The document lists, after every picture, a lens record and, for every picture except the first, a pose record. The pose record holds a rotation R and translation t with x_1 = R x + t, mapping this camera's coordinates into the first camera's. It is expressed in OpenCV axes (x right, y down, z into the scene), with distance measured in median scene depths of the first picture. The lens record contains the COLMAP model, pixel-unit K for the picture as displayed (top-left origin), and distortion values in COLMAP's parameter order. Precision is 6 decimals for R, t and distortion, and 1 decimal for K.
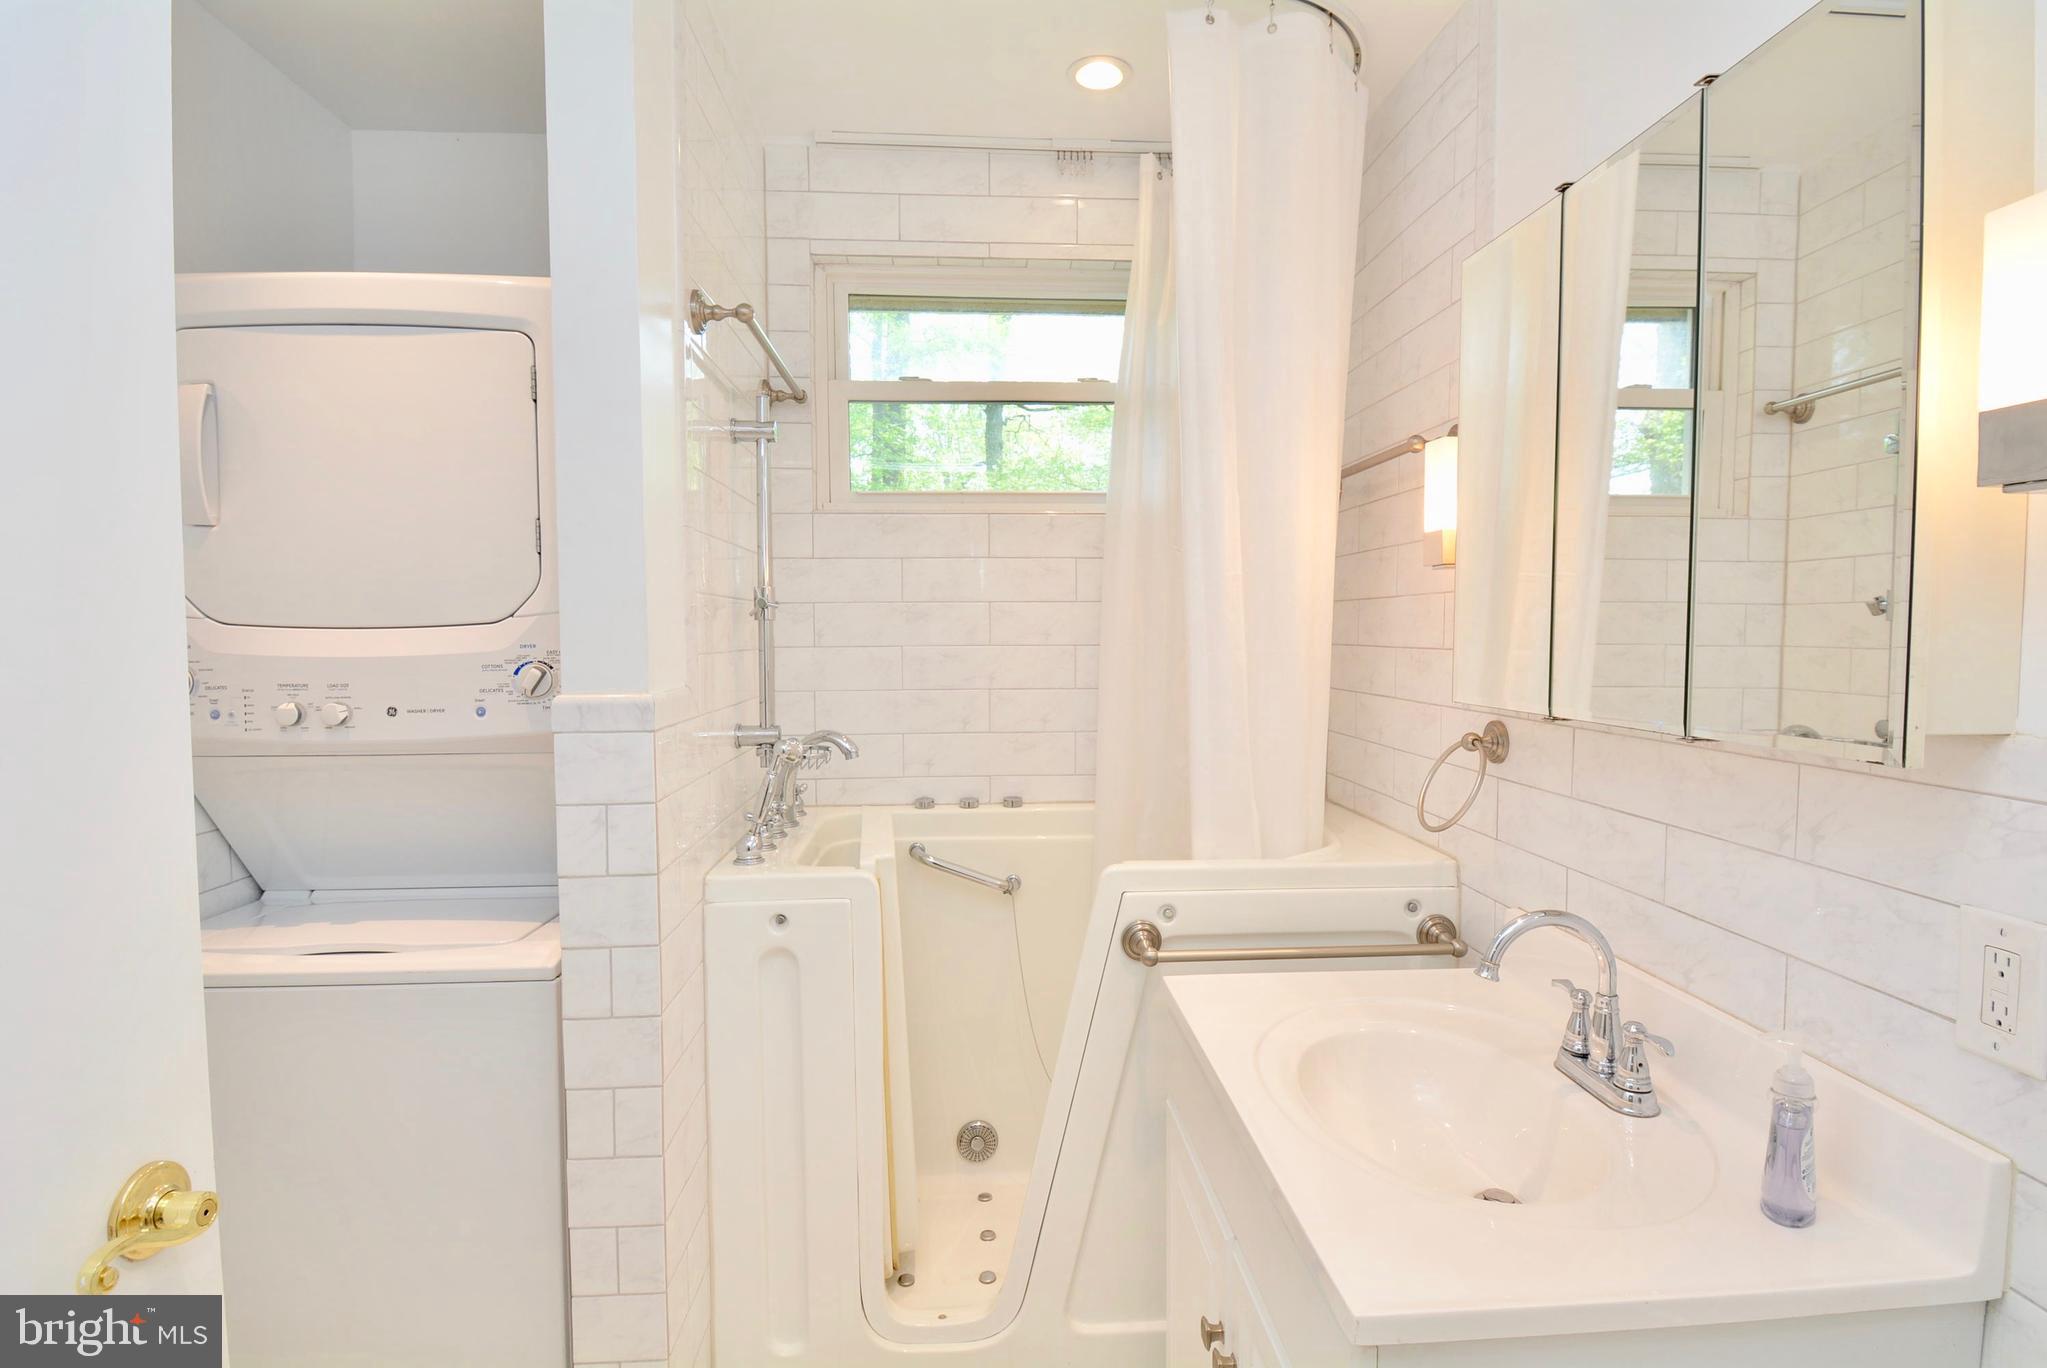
lens RADIAL K [[1029.9, 0, 1033.1], [0, 1029.9, 677.3], [0, 0, 1]] dist [0.011732, -0.022522]
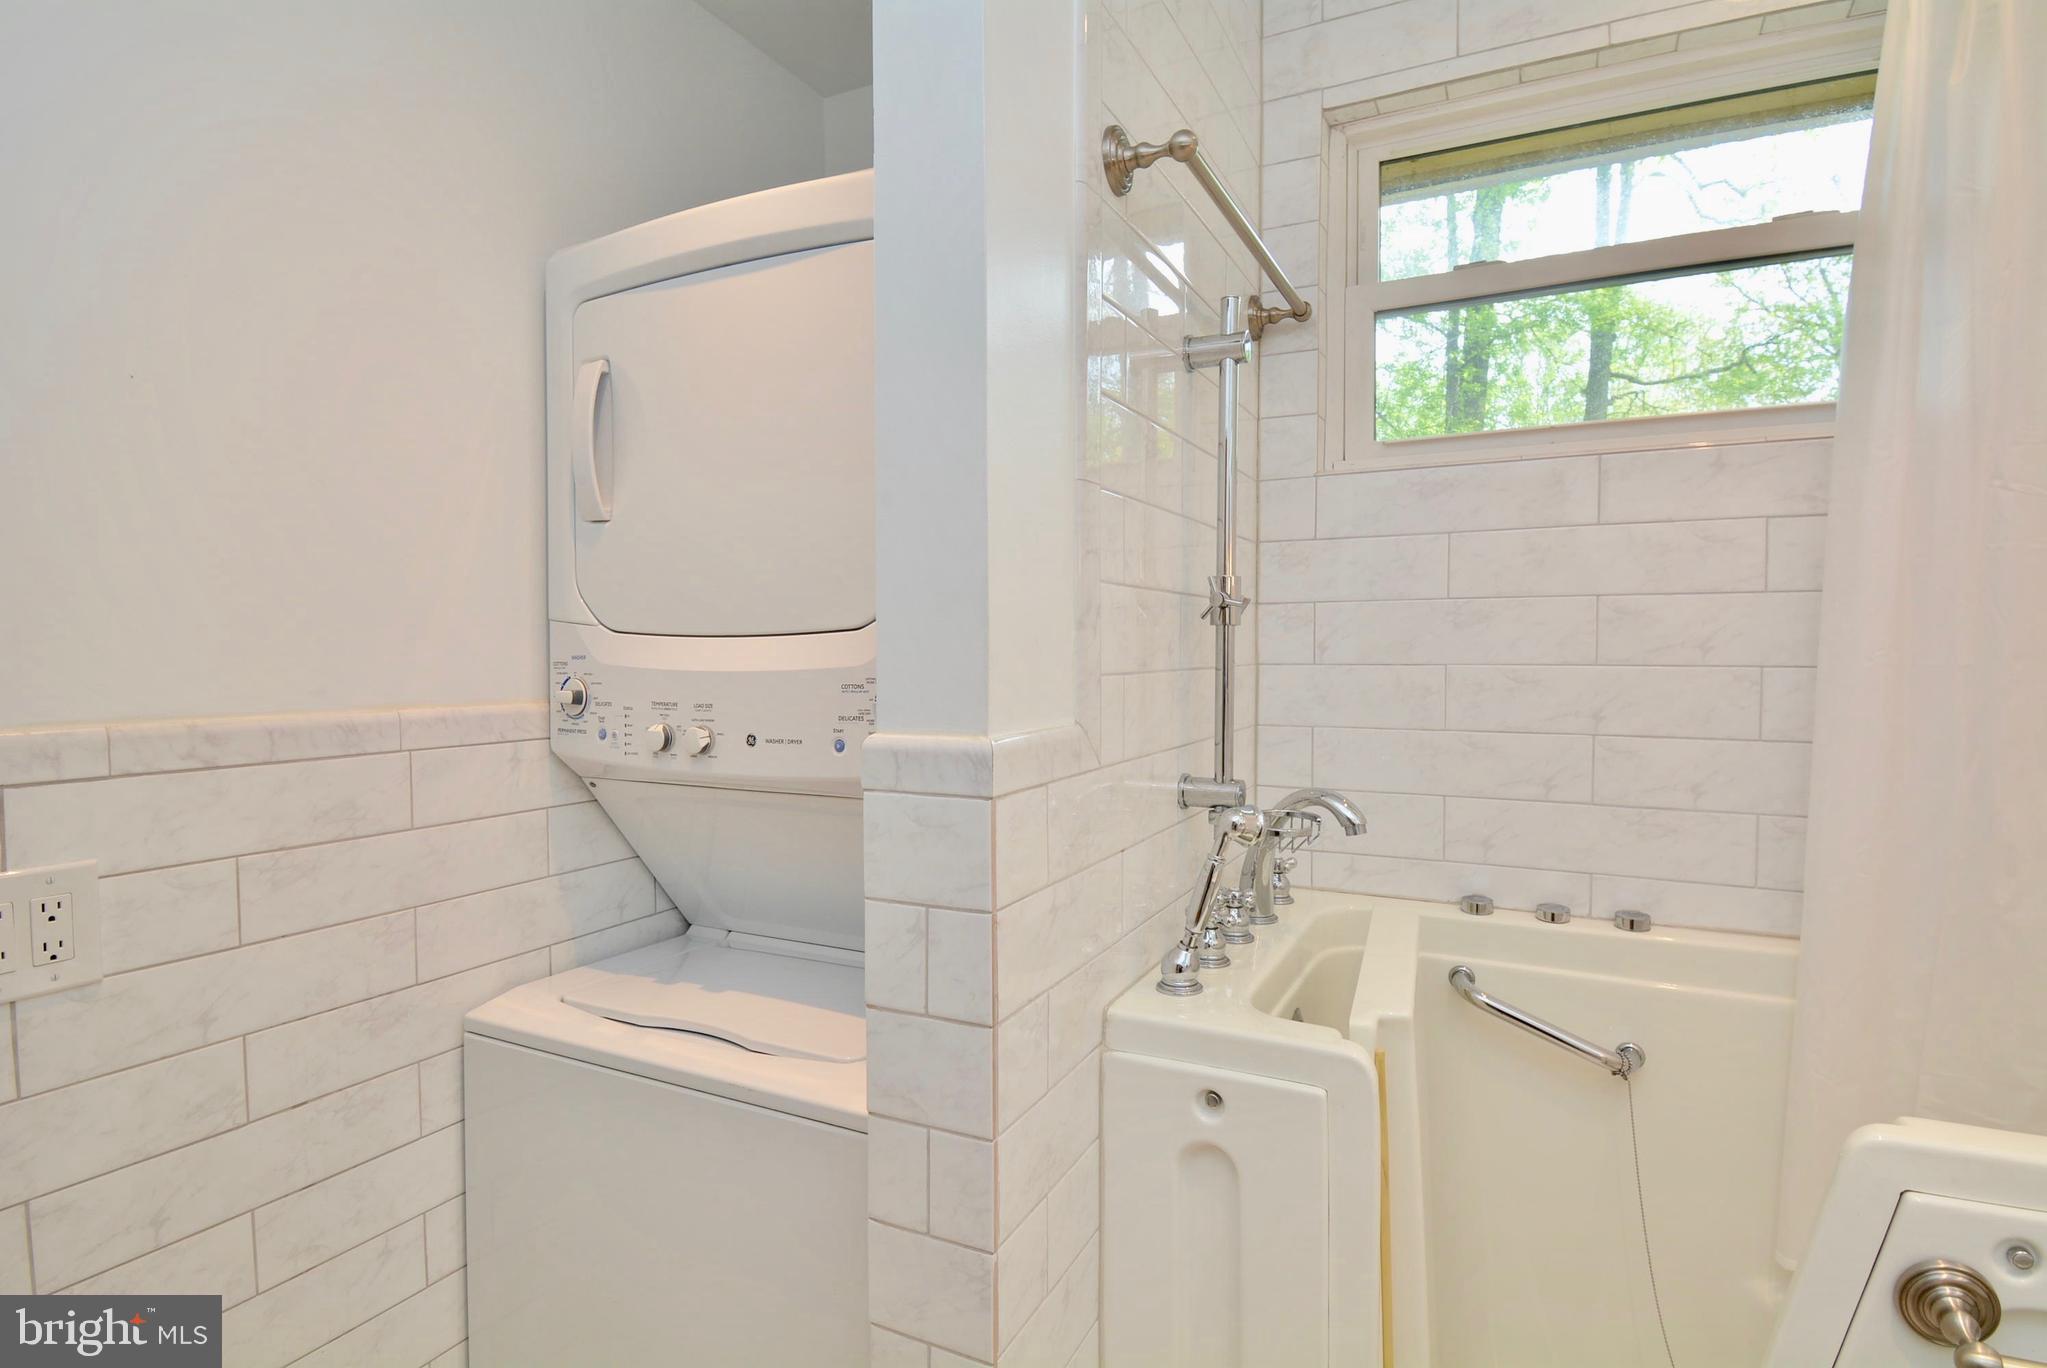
lens RADIAL K [[1029.9, 0, 1030.1], [0, 1029.9, 689.1], [0, 0, 1]] dist [0.011732, -0.022522]
pose [[0.860500, 0.023422, -0.508911, -0.025143], [-0.024978, 0.999681, 0.003774, -0.013686], [0.508837, 0.009464, 0.860811, 0.380661]]
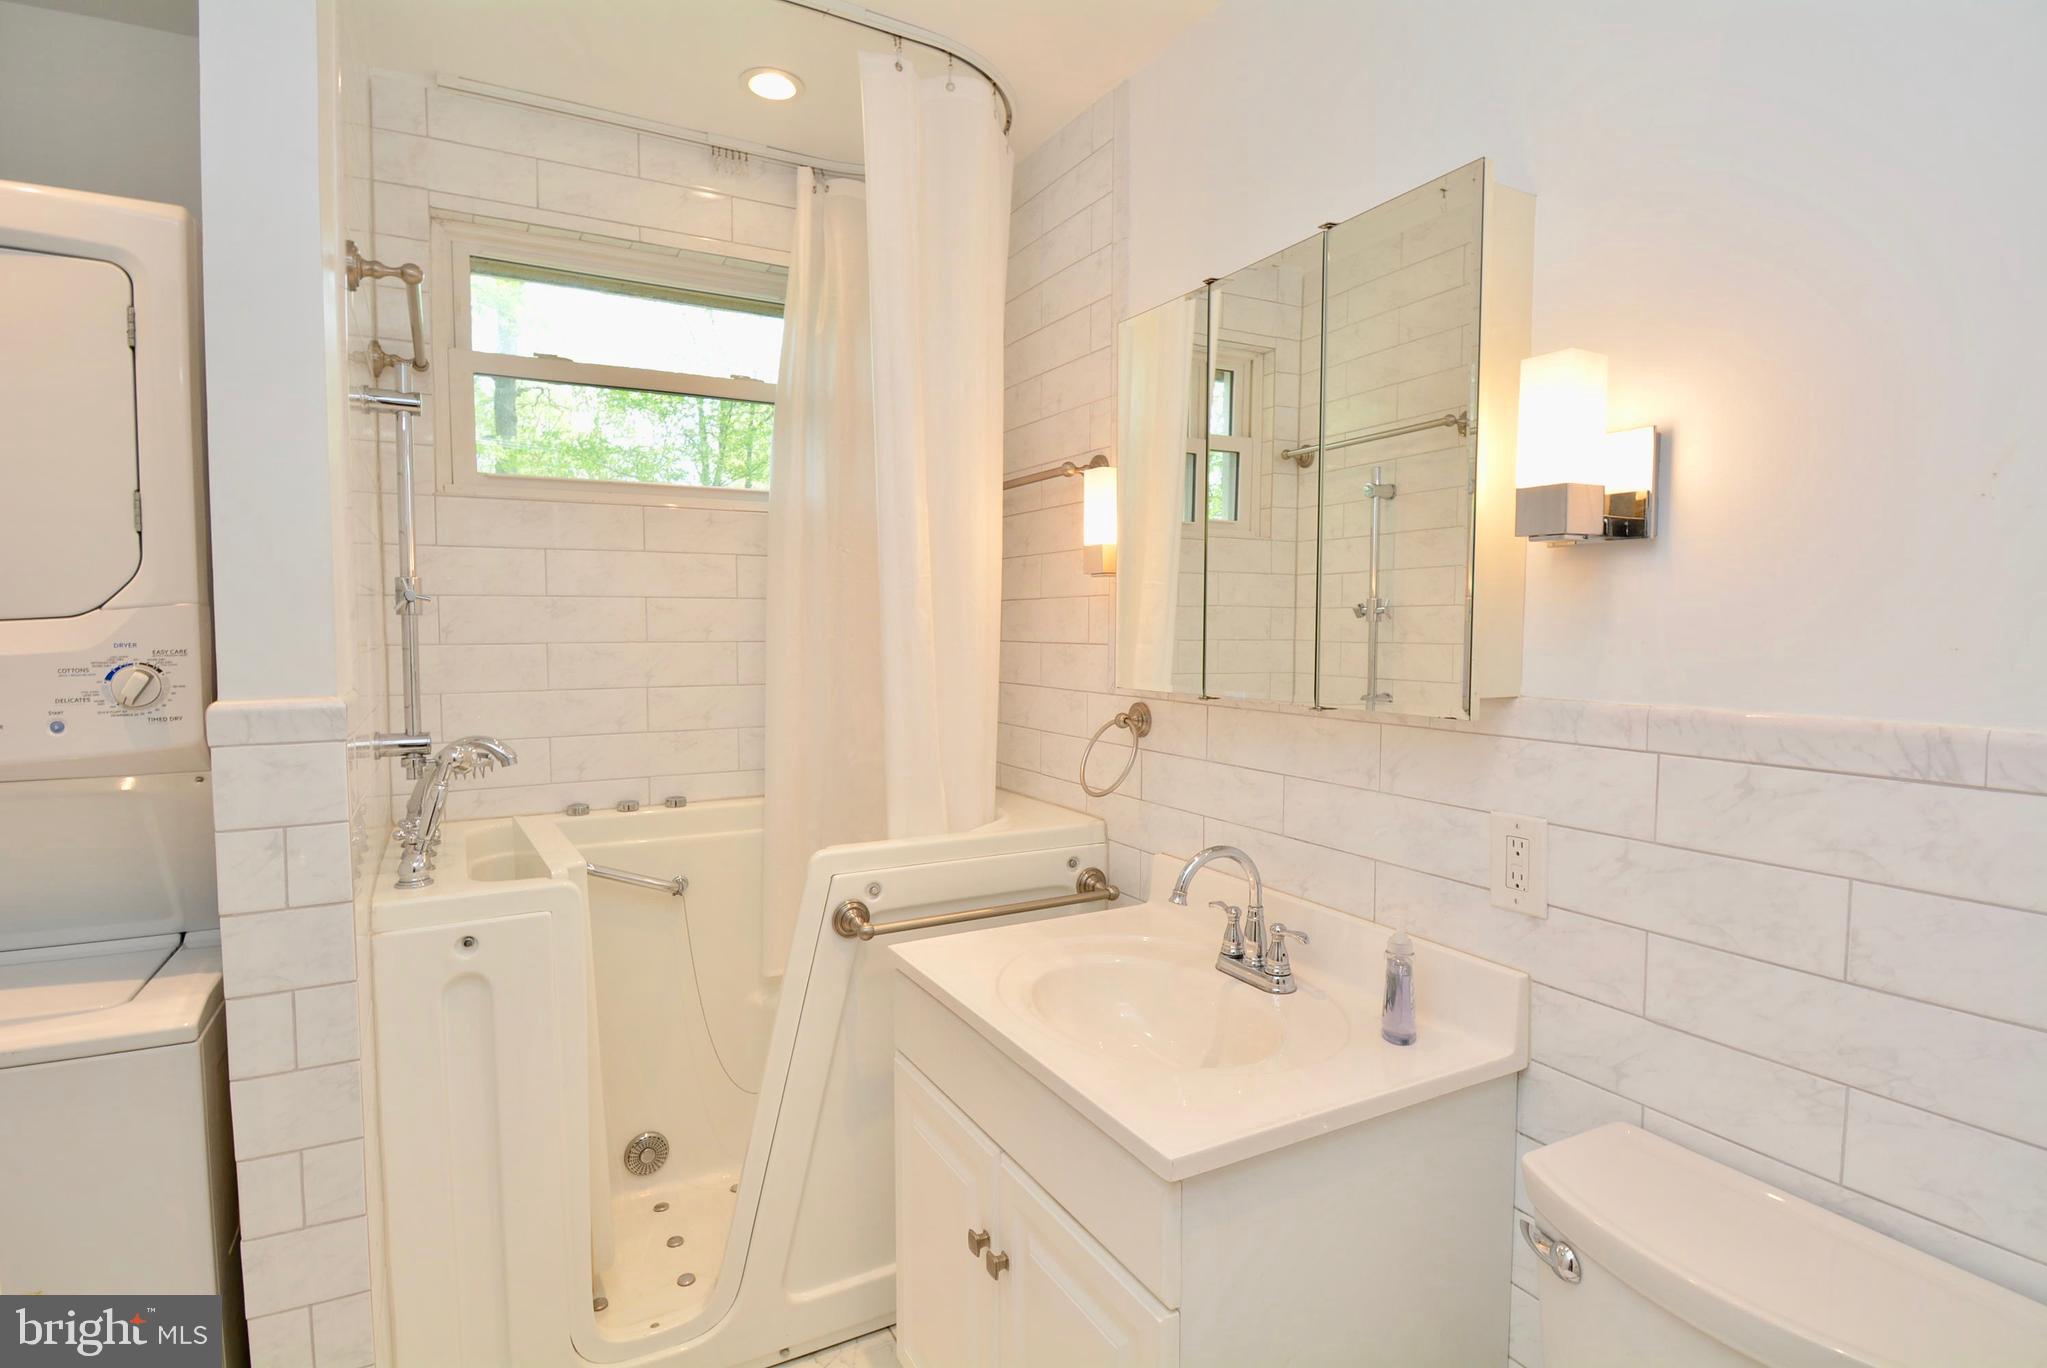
lens RADIAL K [[1029.9, 0, 1034.8], [0, 1029.9, 675.8], [0, 0, 1]] dist [0.011732, -0.022522]
pose [[0.904135, -0.017880, 0.426873, -0.168731], [0.016975, 0.999838, 0.005925, 0.001435], [-0.426910, 0.001890, 0.904292, -0.043554]]
